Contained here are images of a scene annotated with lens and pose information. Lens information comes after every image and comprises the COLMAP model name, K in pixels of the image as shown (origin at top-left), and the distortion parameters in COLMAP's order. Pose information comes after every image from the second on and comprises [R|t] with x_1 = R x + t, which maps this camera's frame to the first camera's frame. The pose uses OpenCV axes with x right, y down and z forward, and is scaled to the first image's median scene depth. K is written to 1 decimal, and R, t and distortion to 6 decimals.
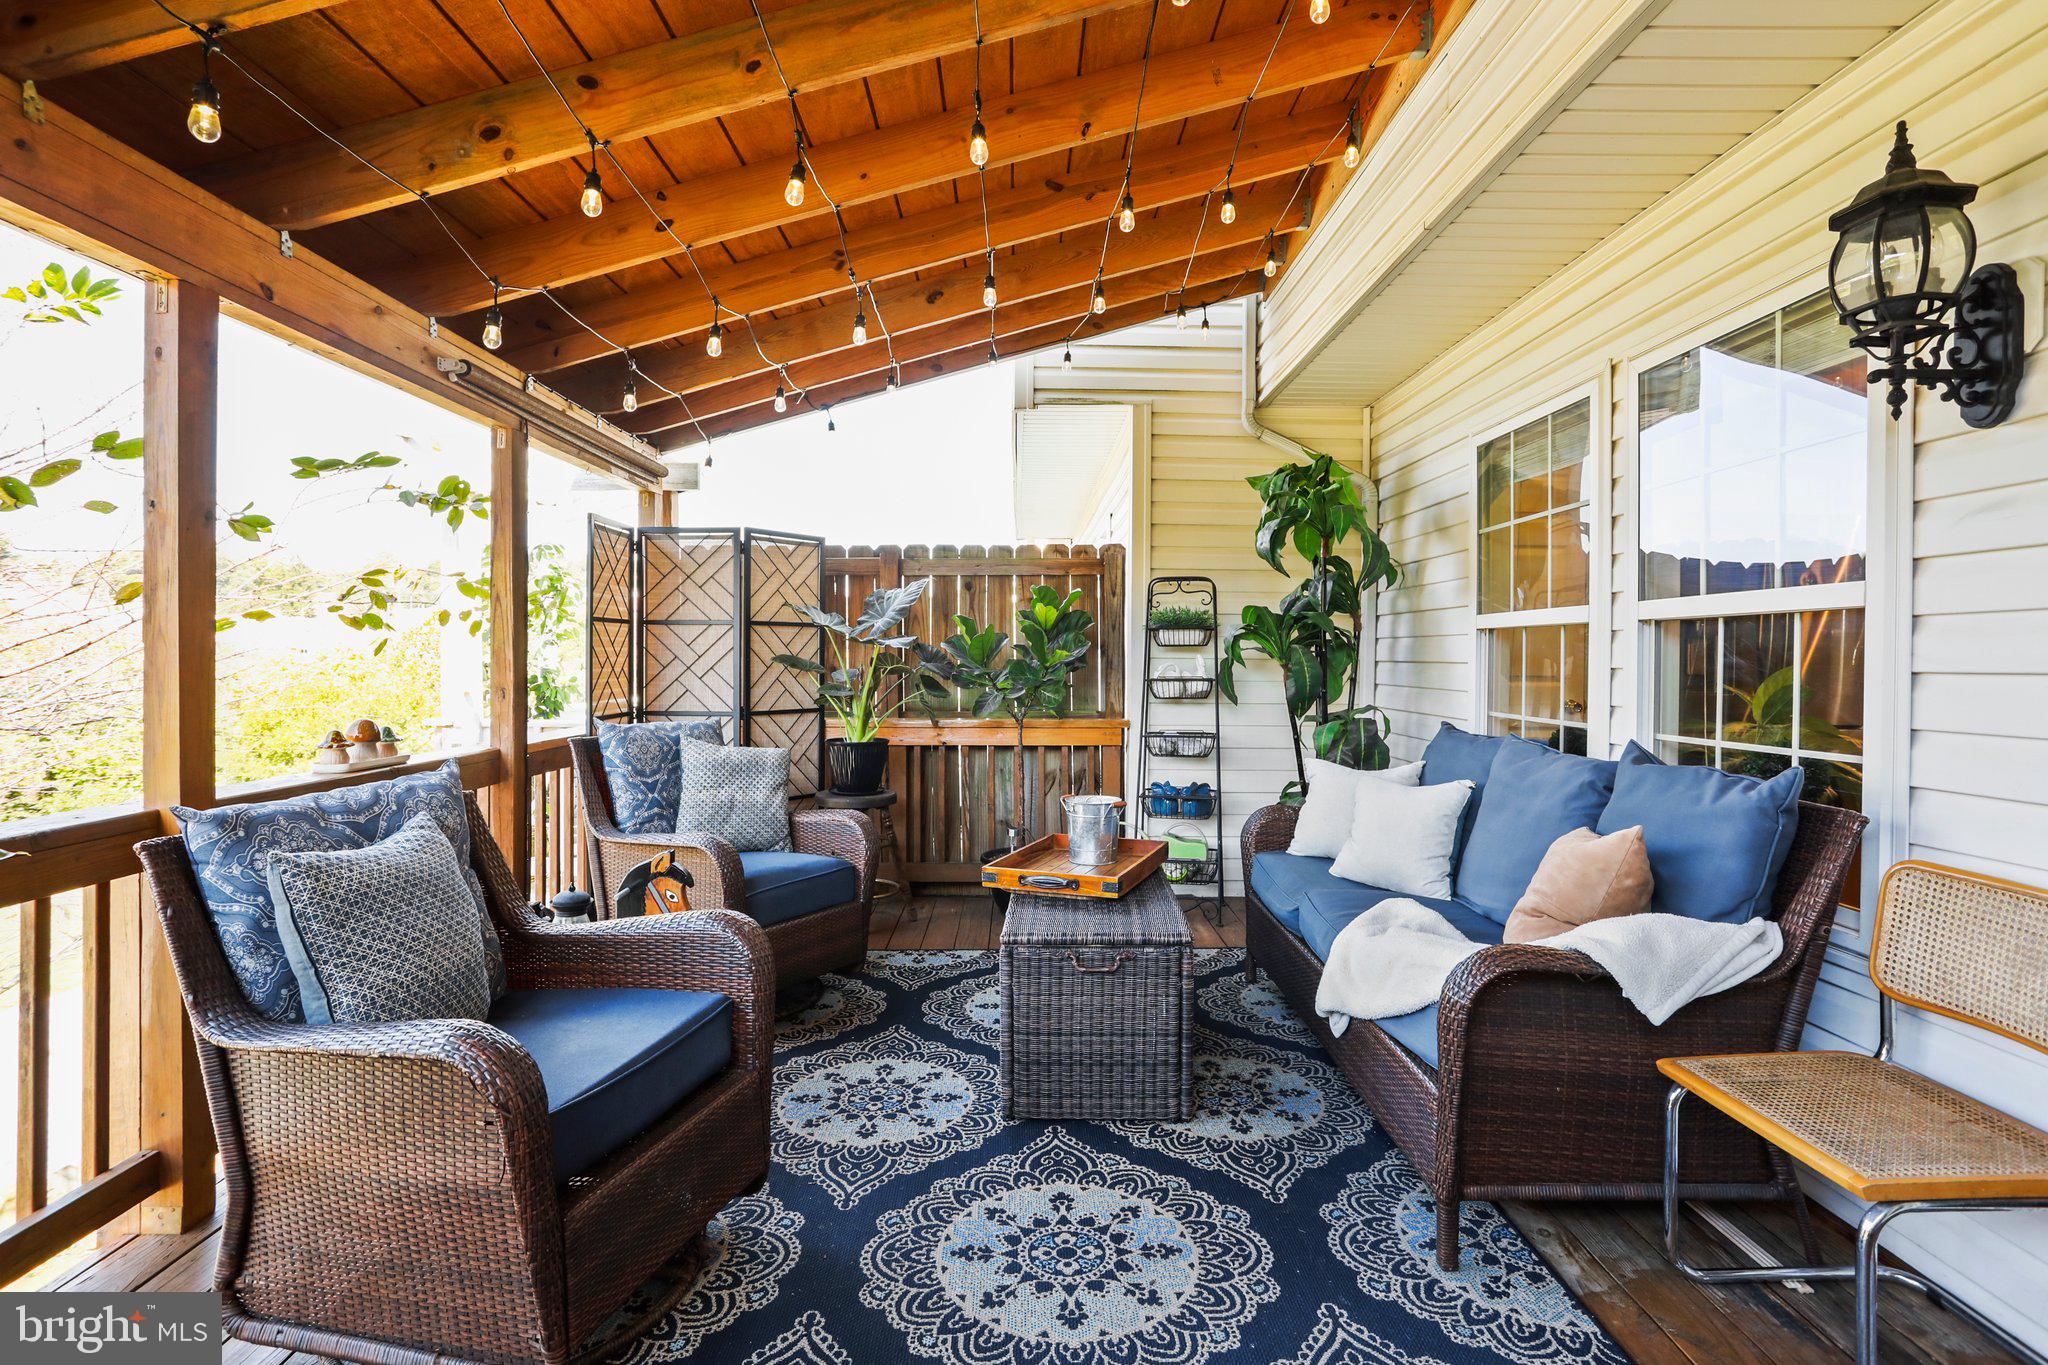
lens RADIAL K [[1013.9, 0, 1023.5], [0, 1013.9, 660.6], [0, 0, 1]] dist [-0.063062, 0.036102]
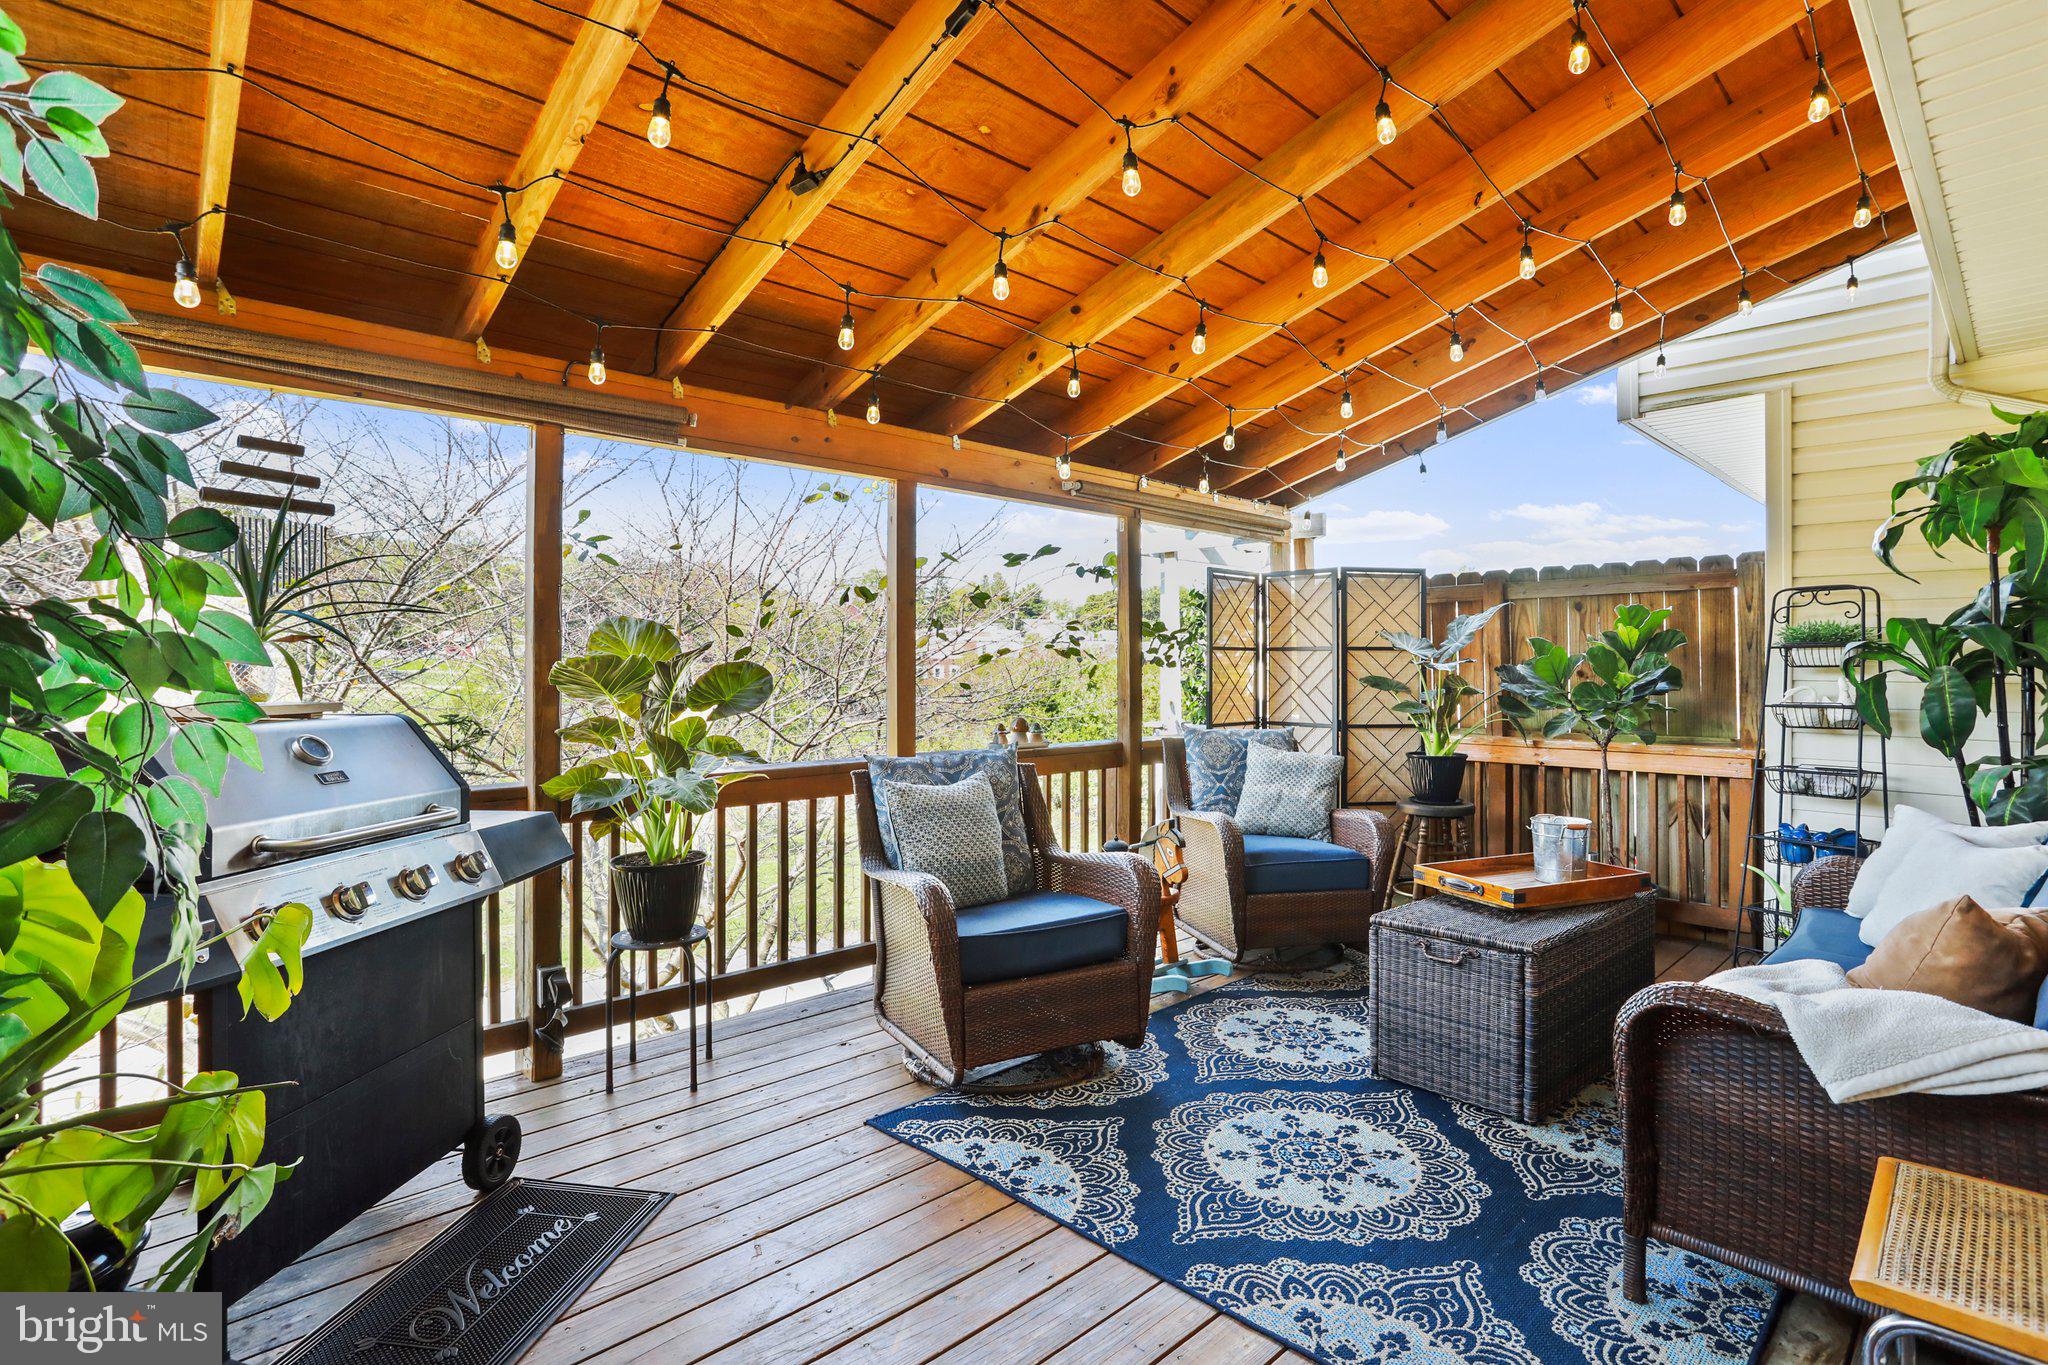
lens RADIAL K [[997.7, 0, 1021.4], [0, 997.7, 655.9], [0, 0, 1]] dist [-0.060910, 0.033432]
pose [[0.680388, -0.011259, -0.732765, 0.419627], [-0.003743, 0.999816, -0.018838, -0.007875], [0.732842, 0.015560, 0.680221, -0.073106]]
